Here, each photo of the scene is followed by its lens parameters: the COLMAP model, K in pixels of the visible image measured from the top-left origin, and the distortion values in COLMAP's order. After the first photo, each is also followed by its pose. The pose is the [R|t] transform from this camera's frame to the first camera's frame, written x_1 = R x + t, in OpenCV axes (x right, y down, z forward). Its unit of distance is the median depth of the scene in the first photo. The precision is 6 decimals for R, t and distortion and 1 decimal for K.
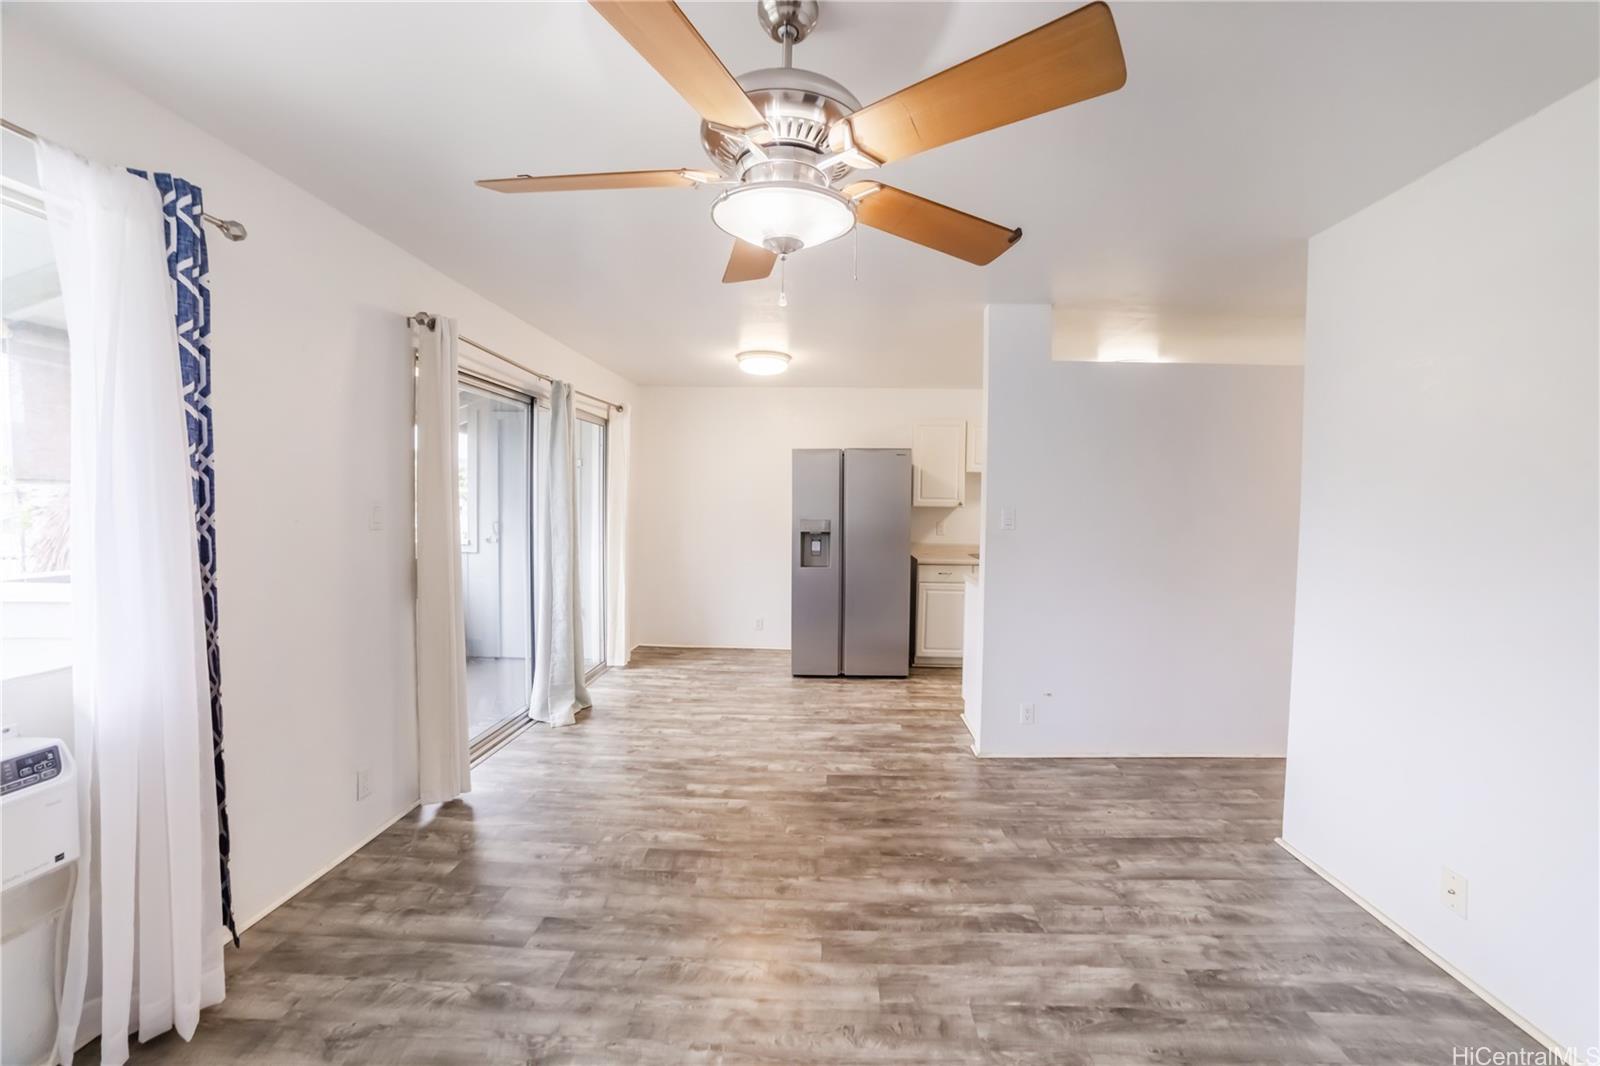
lens RADIAL K [[621.5, 0, 802.8], [0, 621.5, 527.3], [0, 0, 1]] dist [-0.084525, 0.034967]
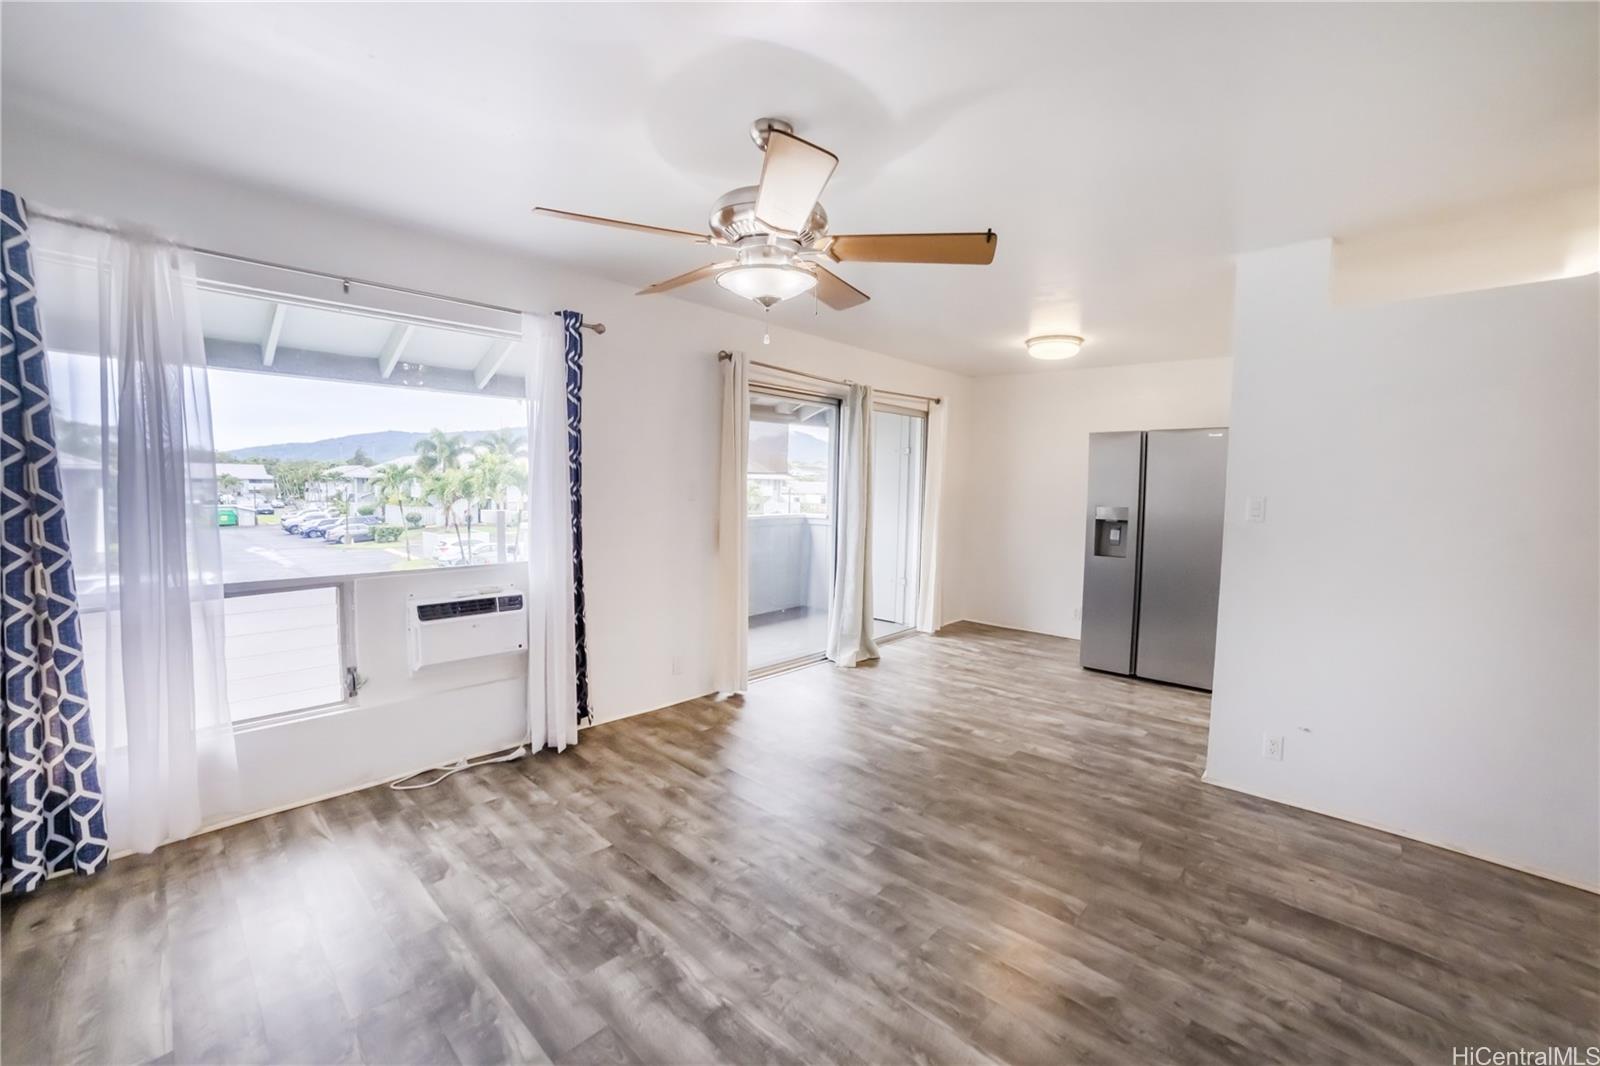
lens RADIAL K [[621.5, 0, 802.8], [0, 621.5, 527.3], [0, 0, 1]] dist [-0.084525, 0.034967]
pose [[0.771459, 0.050262, -0.634291, 0.478223], [-0.036012, 0.998726, 0.035340, 0.005944], [0.635259, -0.004421, 0.772286, -0.025618]]
